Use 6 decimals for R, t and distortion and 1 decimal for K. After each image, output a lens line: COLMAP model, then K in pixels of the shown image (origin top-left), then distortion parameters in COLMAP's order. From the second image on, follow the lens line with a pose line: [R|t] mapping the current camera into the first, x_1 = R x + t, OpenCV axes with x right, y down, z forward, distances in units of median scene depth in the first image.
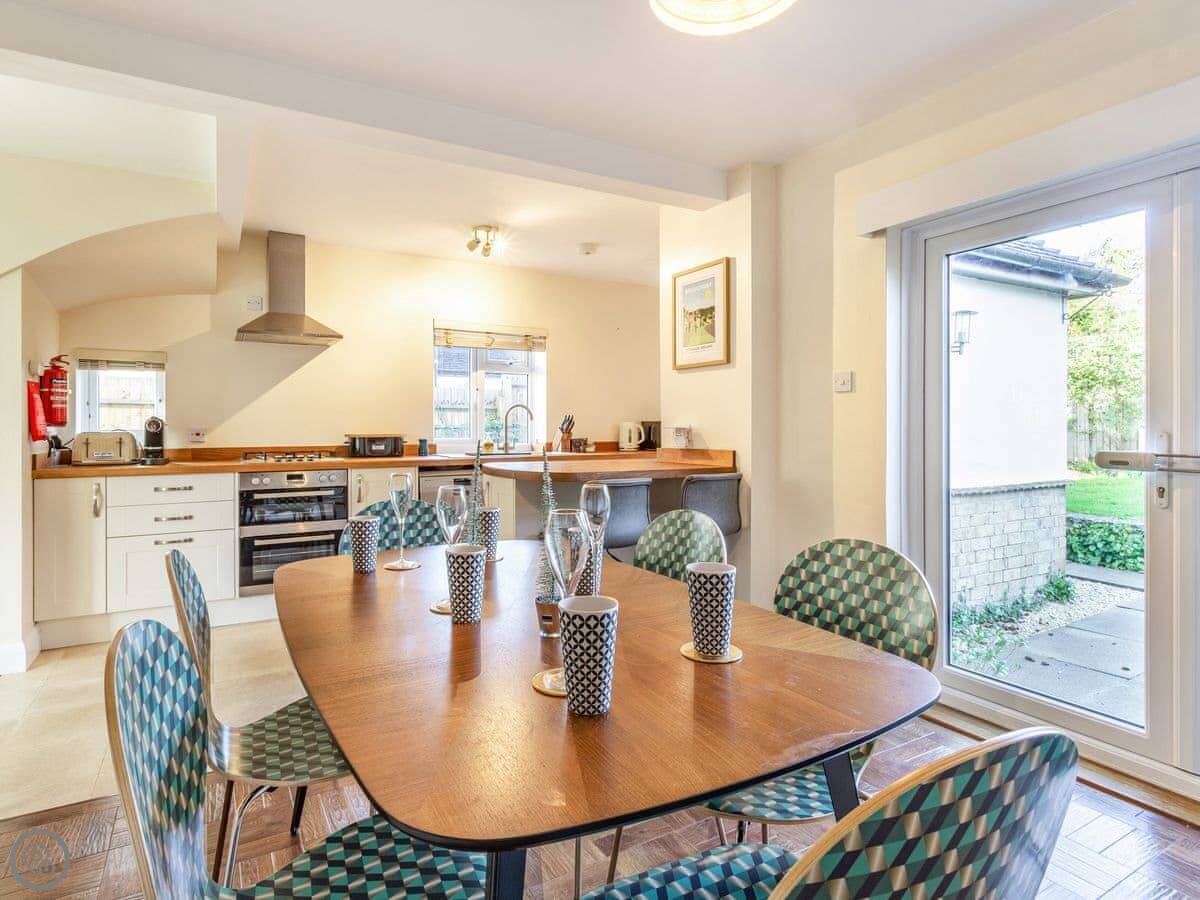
lens RADIAL K [[656.2, 0, 592.8], [0, 656.2, 431.4], [0, 0, 1]] dist [-0.002366, 0.000028]
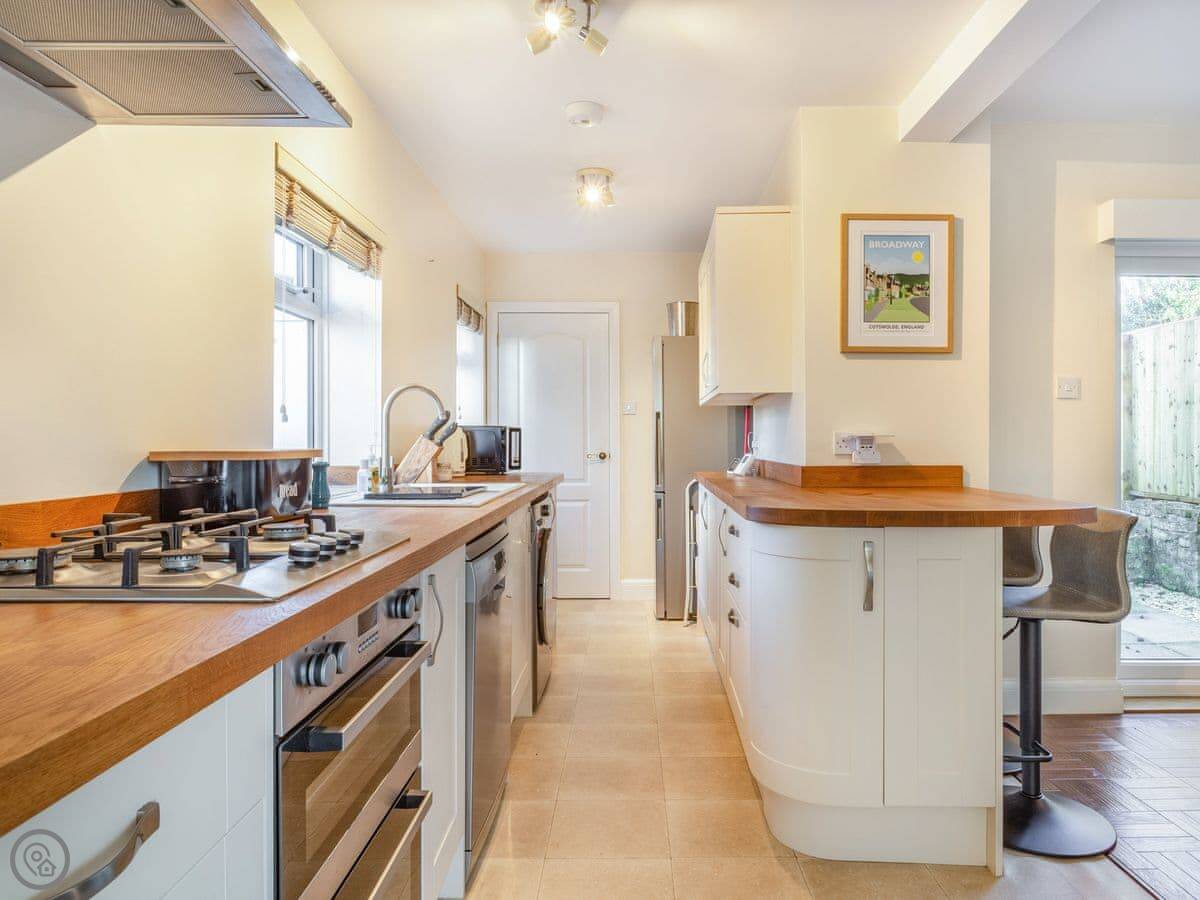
lens RADIAL K [[785.2, 0, 636.5], [0, 785.2, 439.4], [0, 0, 1]] dist [-0.003671, -0.000521]
pose [[0.482139, 0.003499, 0.876088, -0.631556], [0.002149, 0.999984, -0.005177, 0.001486], [-0.876092, 0.004379, 0.482123, 0.712896]]
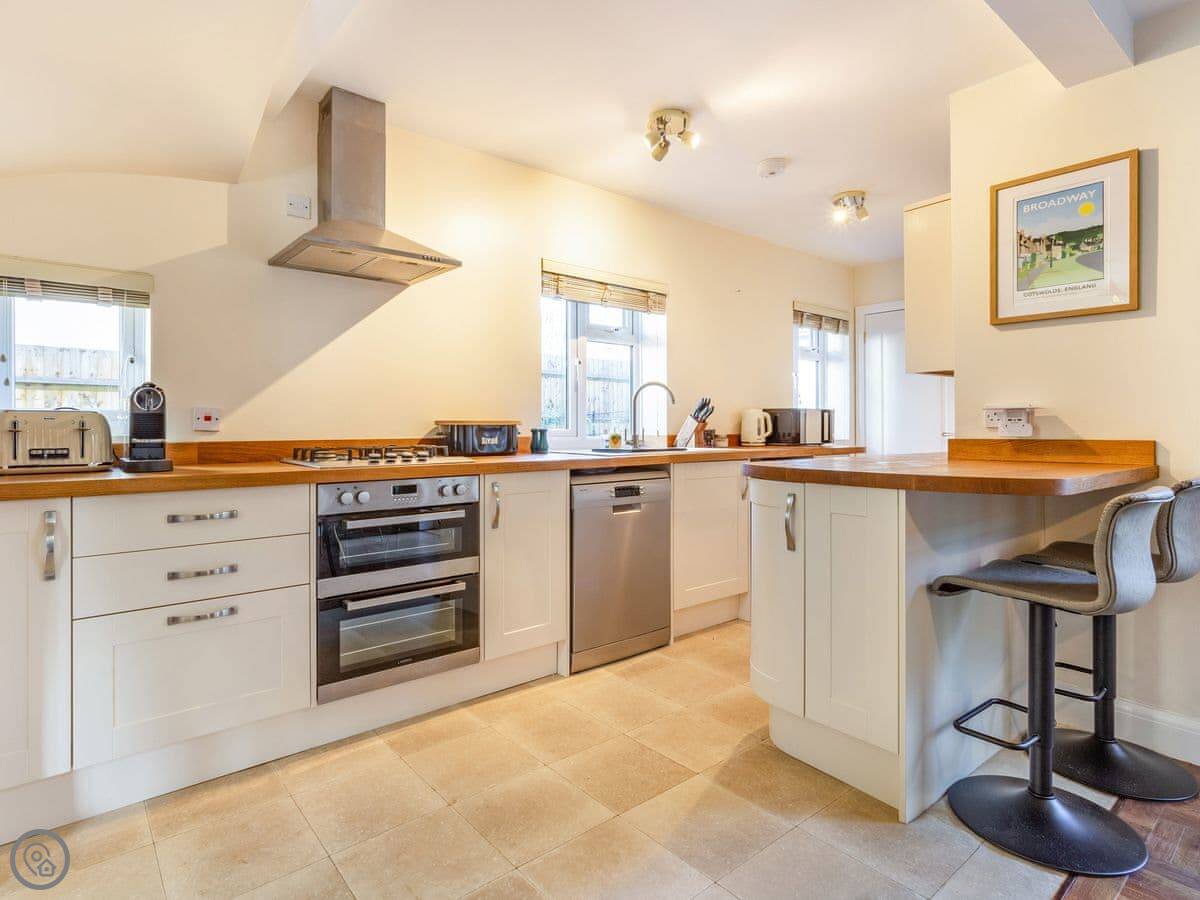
lens RADIAL K [[648.5, 0, 596.2], [0, 648.5, 427.0], [0, 0, 1]] dist [0.002813, 0.001320]
pose [[0.983358, 0.000433, 0.181678, -0.367064], [0.000491, 0.999987, -0.005045, 0.014907], [-0.181678, 0.005051, 0.983345, 0.366236]]
